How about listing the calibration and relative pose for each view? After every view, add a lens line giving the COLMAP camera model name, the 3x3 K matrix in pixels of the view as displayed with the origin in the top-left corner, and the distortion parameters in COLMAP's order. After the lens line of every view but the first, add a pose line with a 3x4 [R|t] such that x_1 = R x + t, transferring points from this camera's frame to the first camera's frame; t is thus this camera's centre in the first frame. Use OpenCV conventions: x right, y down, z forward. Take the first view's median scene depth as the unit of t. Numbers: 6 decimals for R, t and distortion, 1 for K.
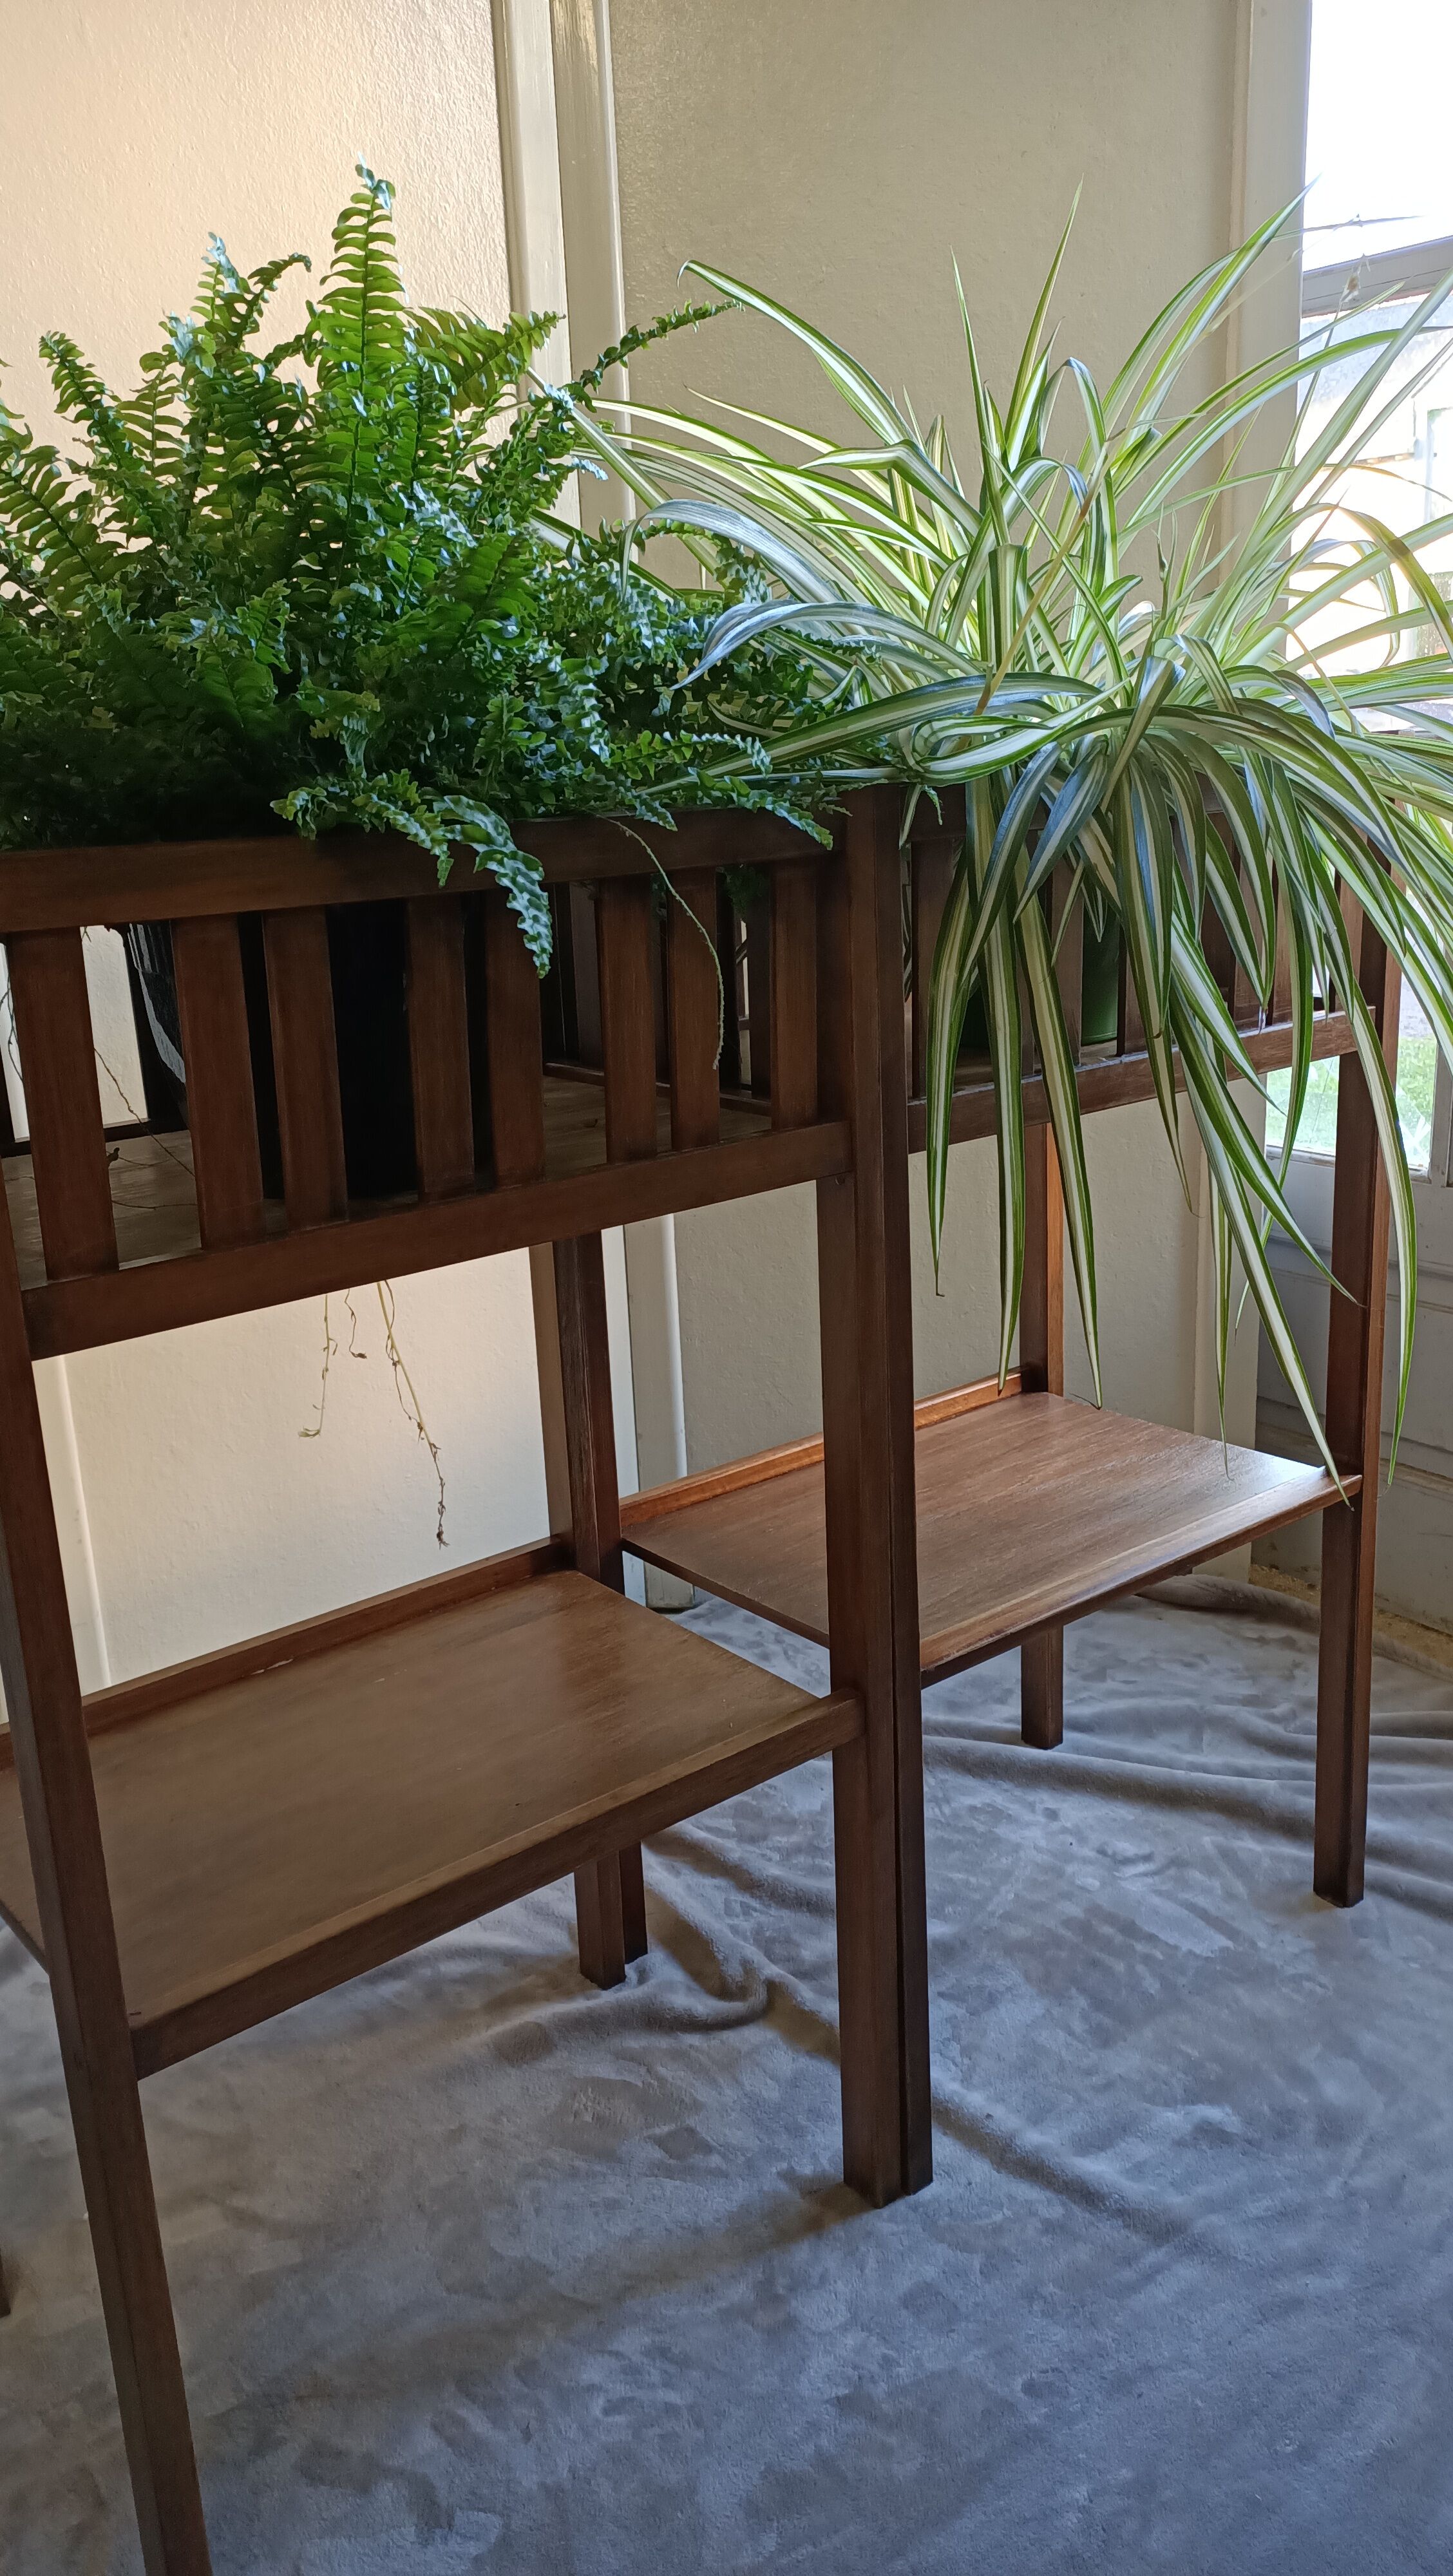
lens RADIAL K [[2007.7, 0, 726.5], [0, 2007.7, 1288.0], [0, 0, 1]] dist [-0.000622, -0.000499]
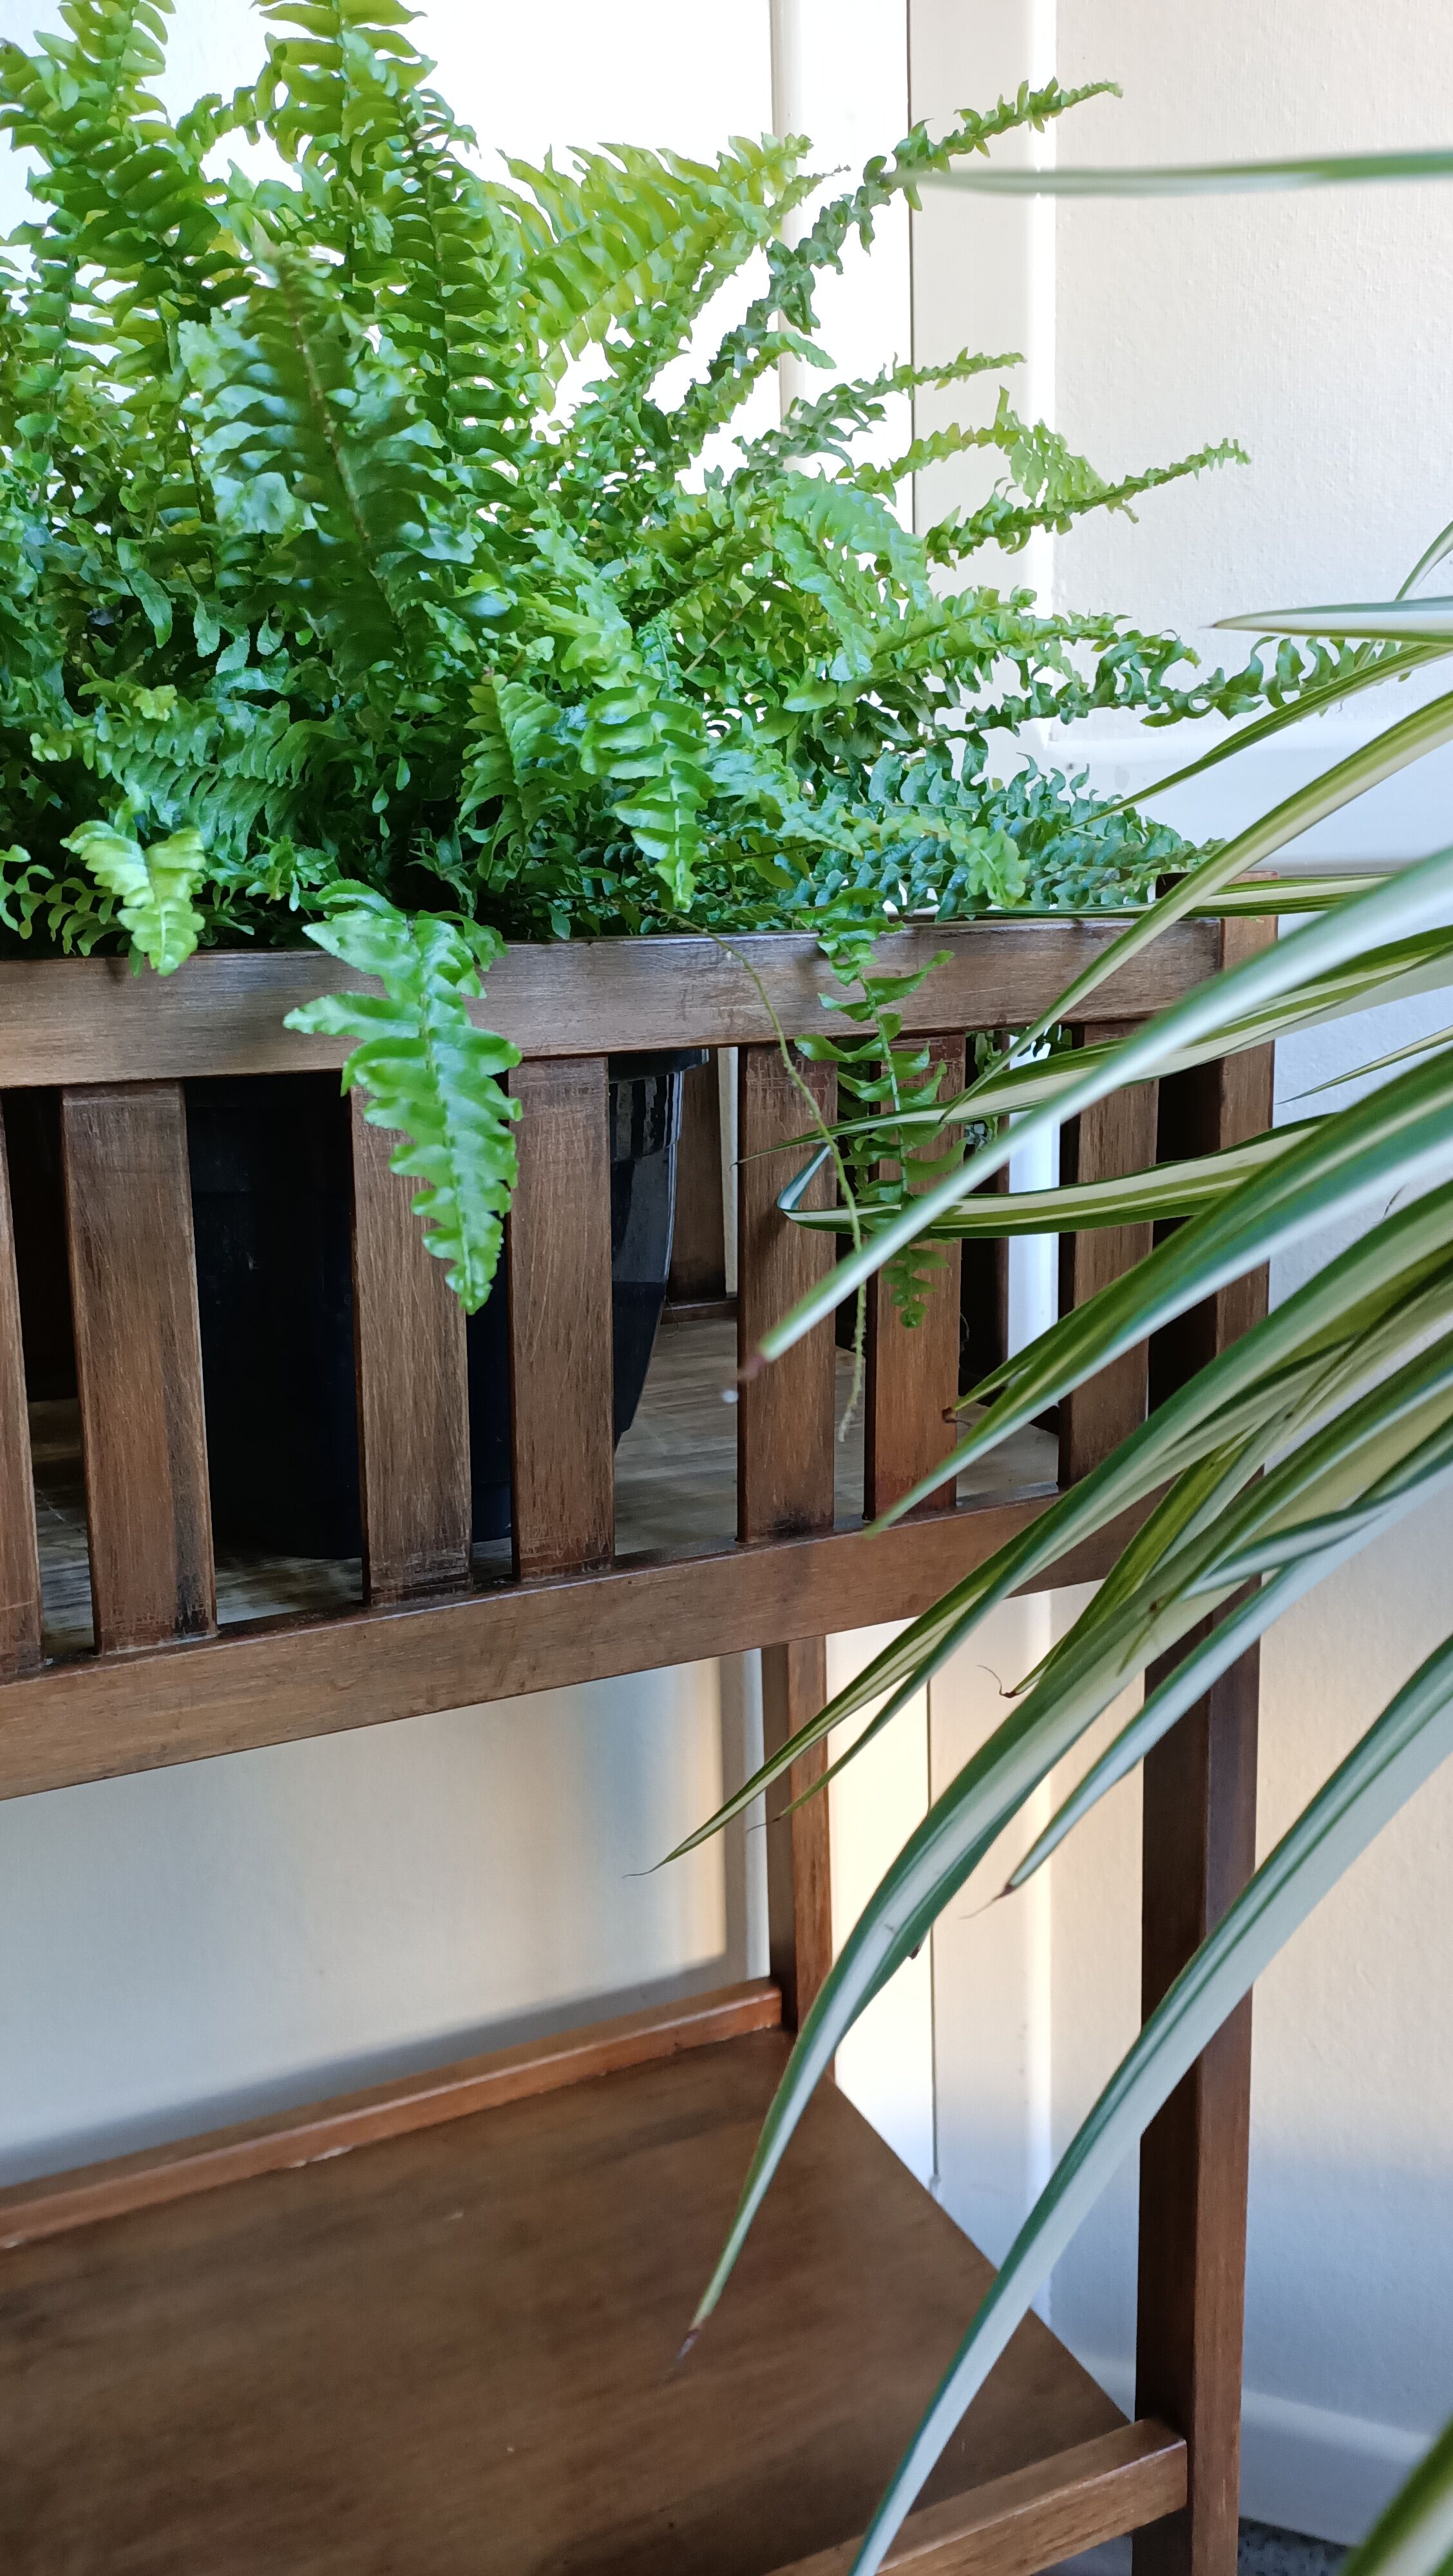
lens RADIAL K [[1861.4, 0, 739.6], [0, 1861.4, 1306.1], [0, 0, 1]] dist [-0.002674, -0.004920]
pose [[0.958268, 0.067177, -0.277867, 0.092091], [-0.081065, 0.995954, -0.038784, -0.119972], [0.274137, 0.059691, 0.959836, 0.550250]]
